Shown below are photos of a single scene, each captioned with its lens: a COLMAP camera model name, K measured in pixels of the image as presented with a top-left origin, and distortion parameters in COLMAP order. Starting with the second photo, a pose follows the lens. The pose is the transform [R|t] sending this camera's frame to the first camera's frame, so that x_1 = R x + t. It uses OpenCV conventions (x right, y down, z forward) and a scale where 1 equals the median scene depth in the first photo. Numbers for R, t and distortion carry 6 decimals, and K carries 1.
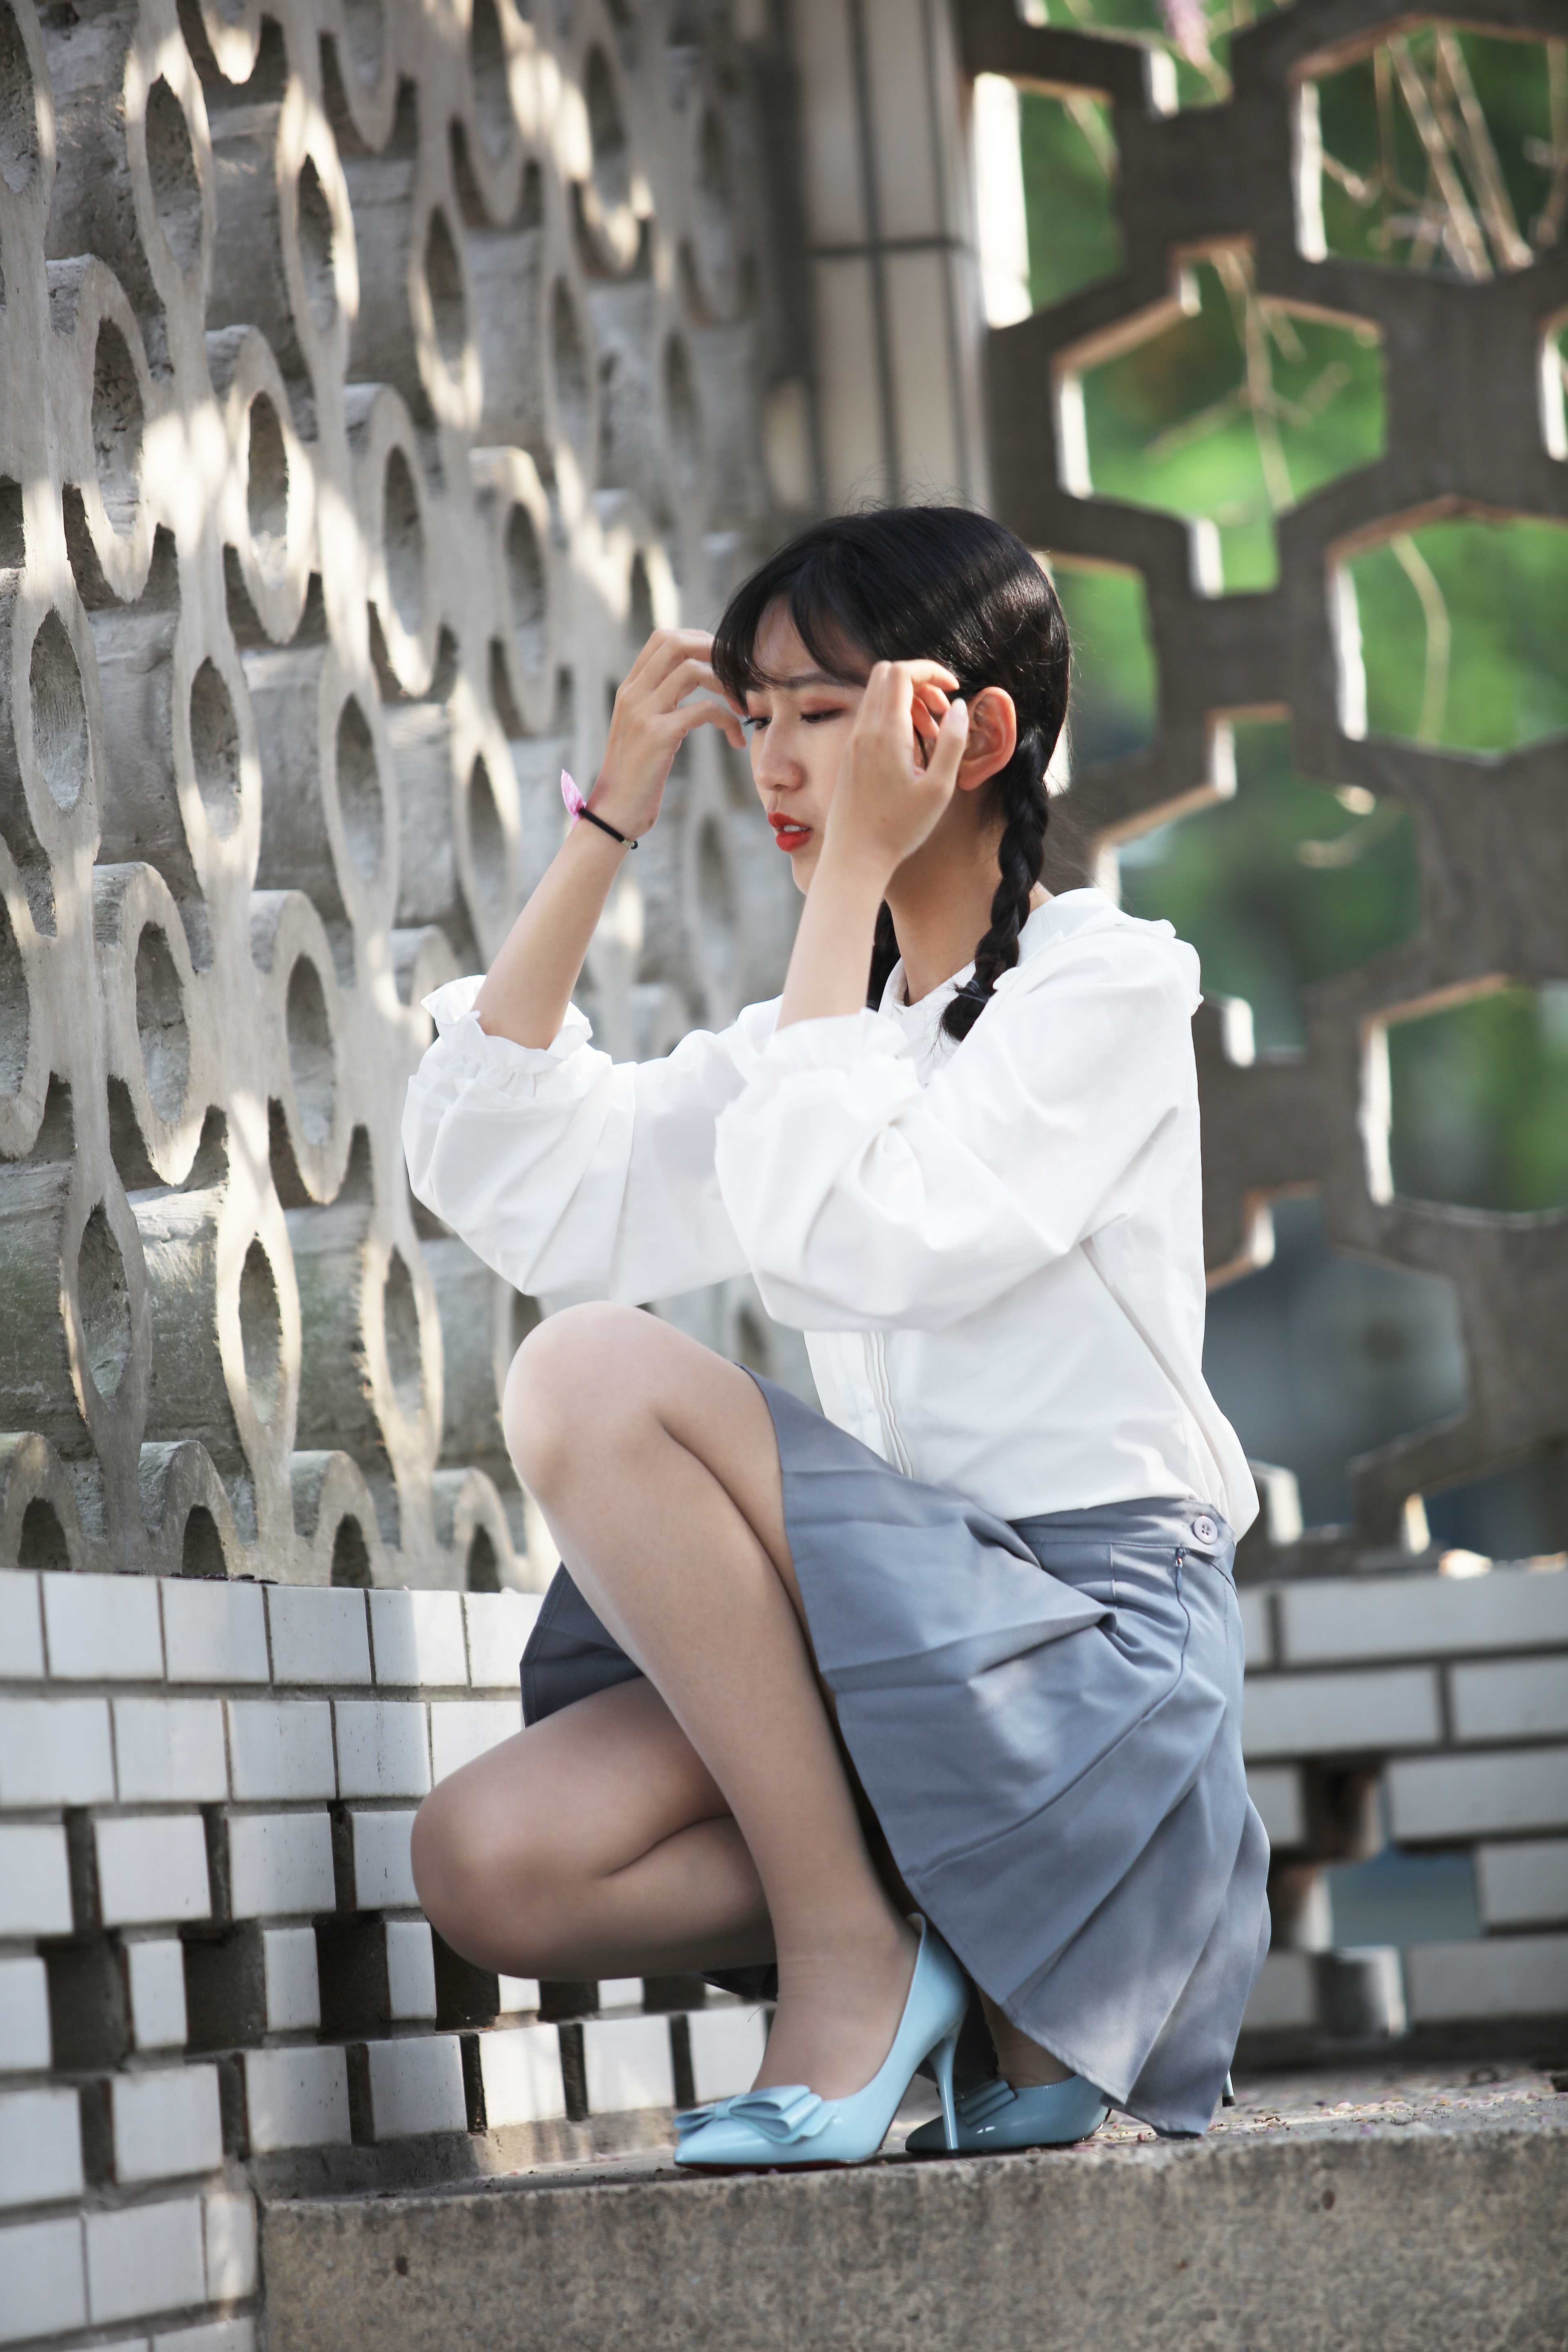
lens RADIAL K [[12982.2, 0, 1038.3], [0, 12982.2, 1202.6], [0, 0, 1]] dist [1.489625, 0.000000]
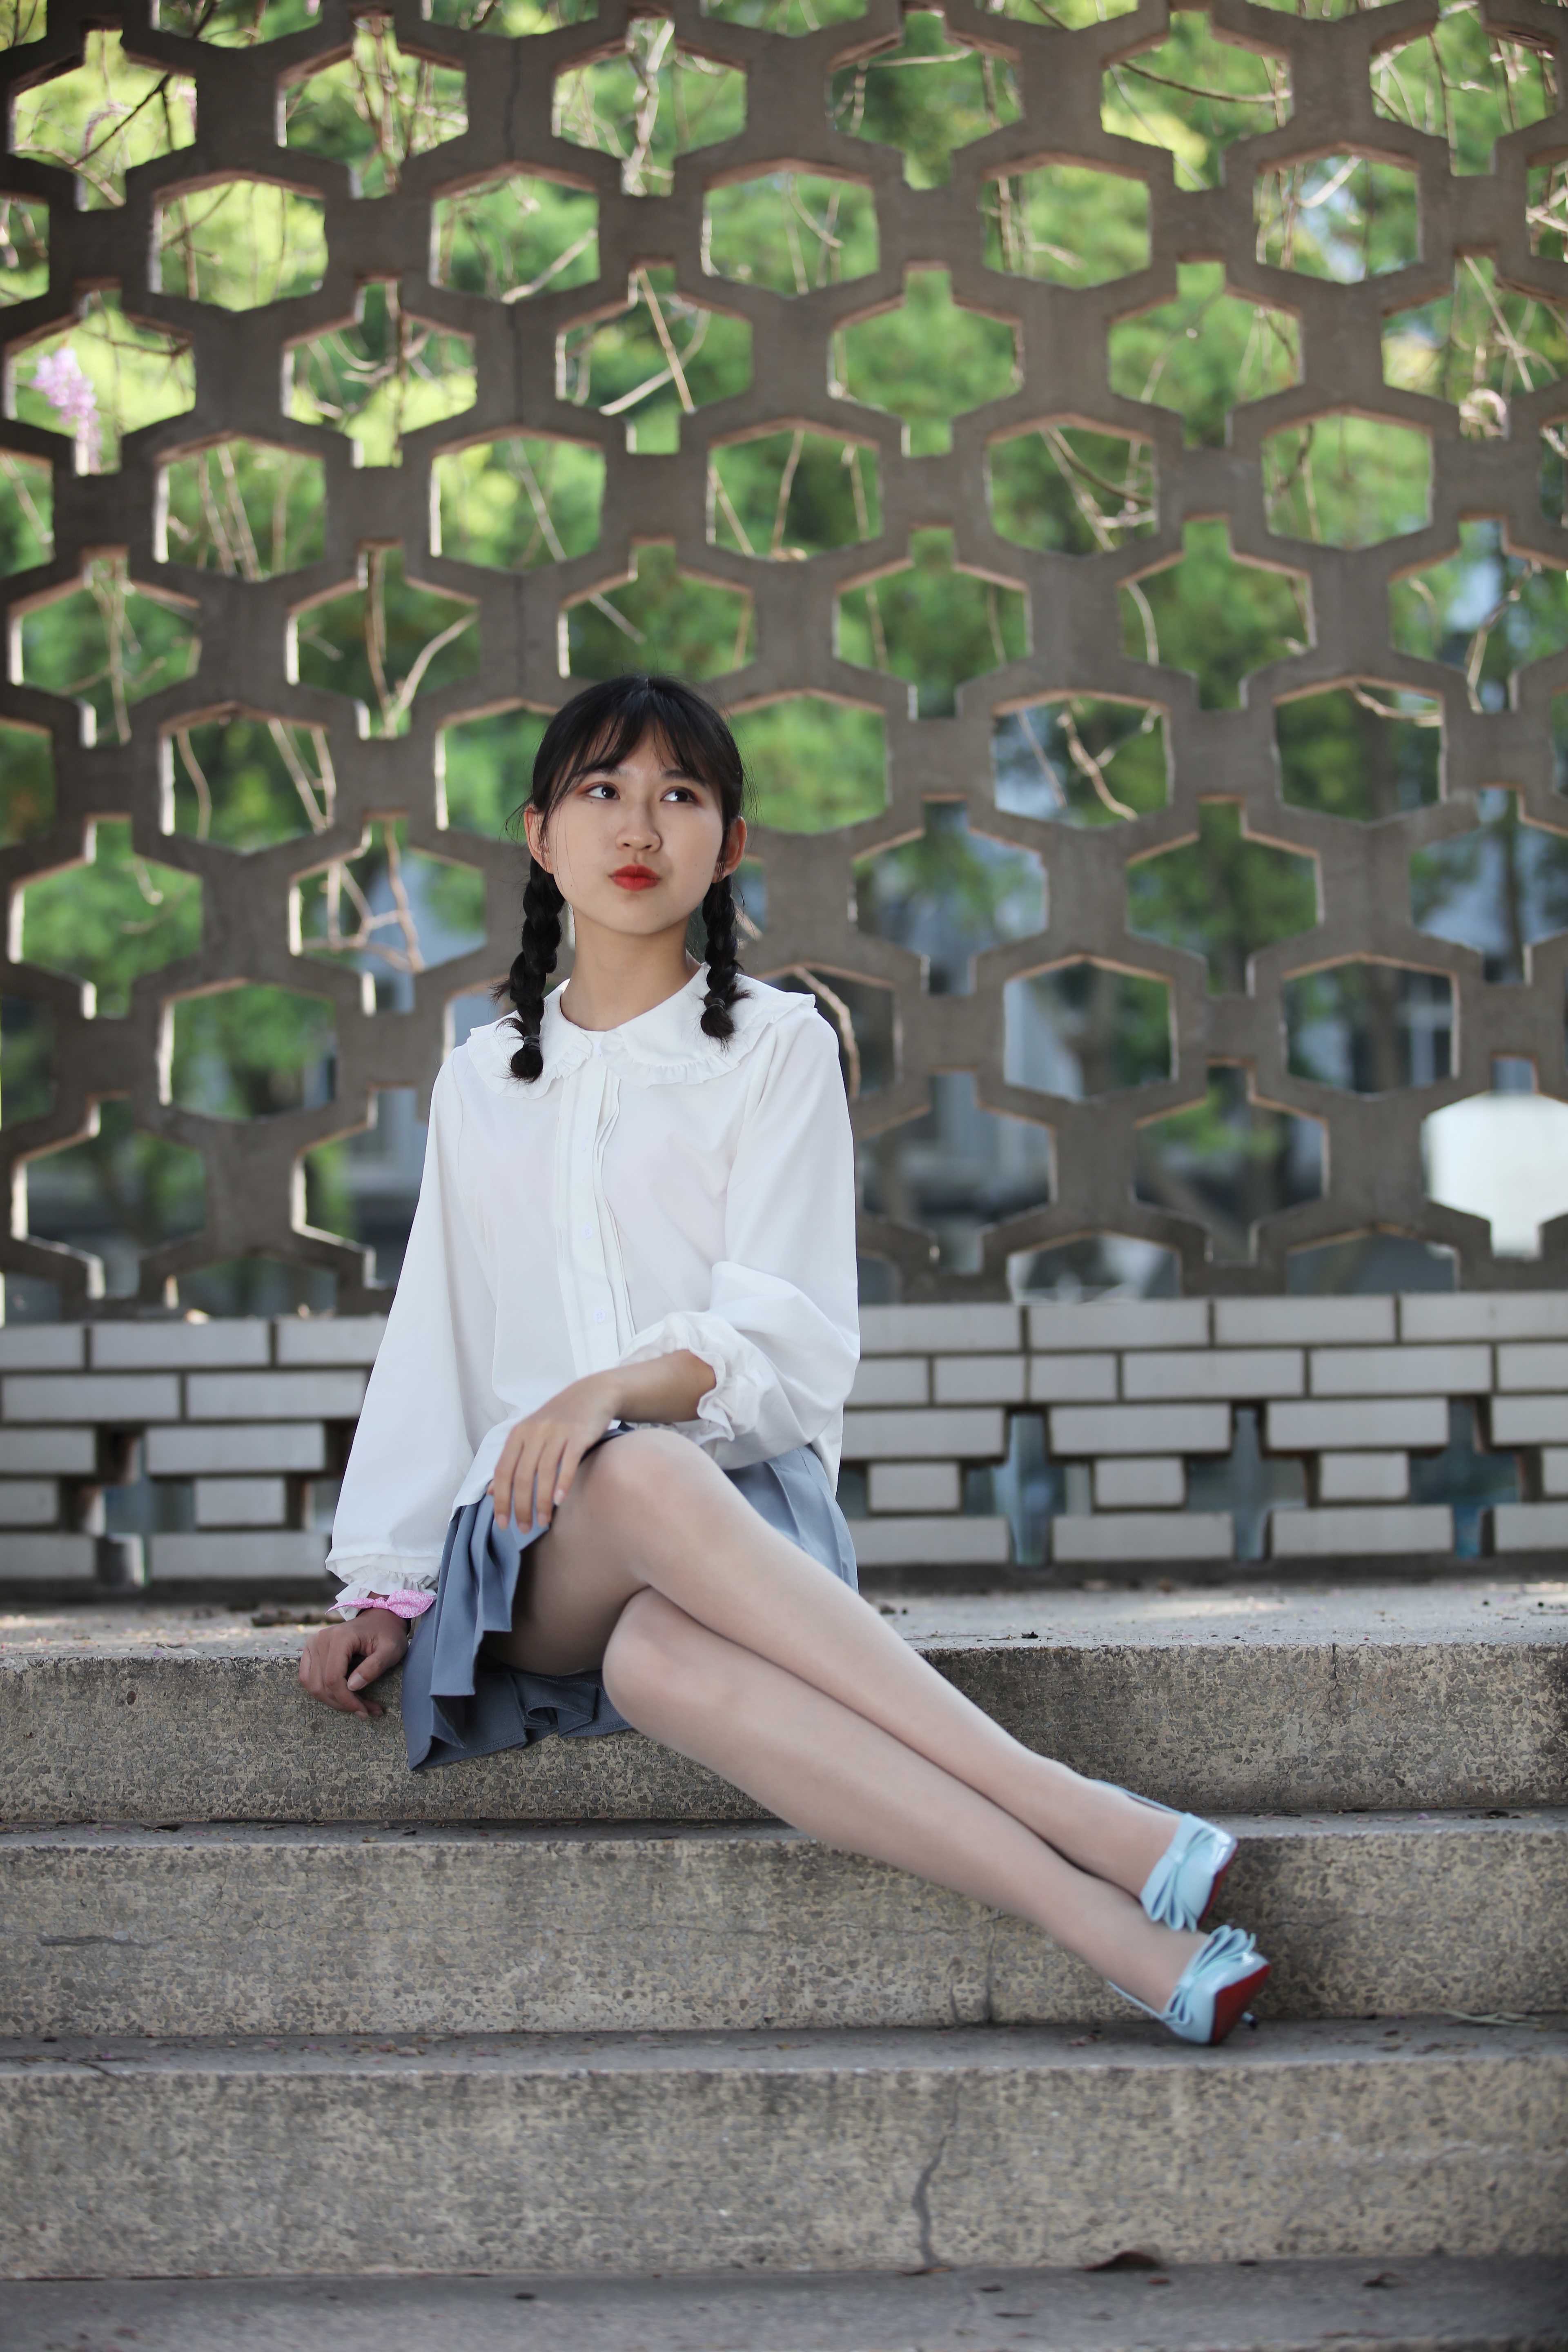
lens RADIAL K [[5613.0, 0, 792.7], [0, 5613.0, 1174.9], [0, 0, 1]] dist [-0.285762, 0.000000]
pose [[0.986679, 0.065843, 0.148760, -0.001060], [-0.064032, 0.997804, -0.016937, 0.016399], [-0.149548, 0.007186, 0.988728, 0.254236]]
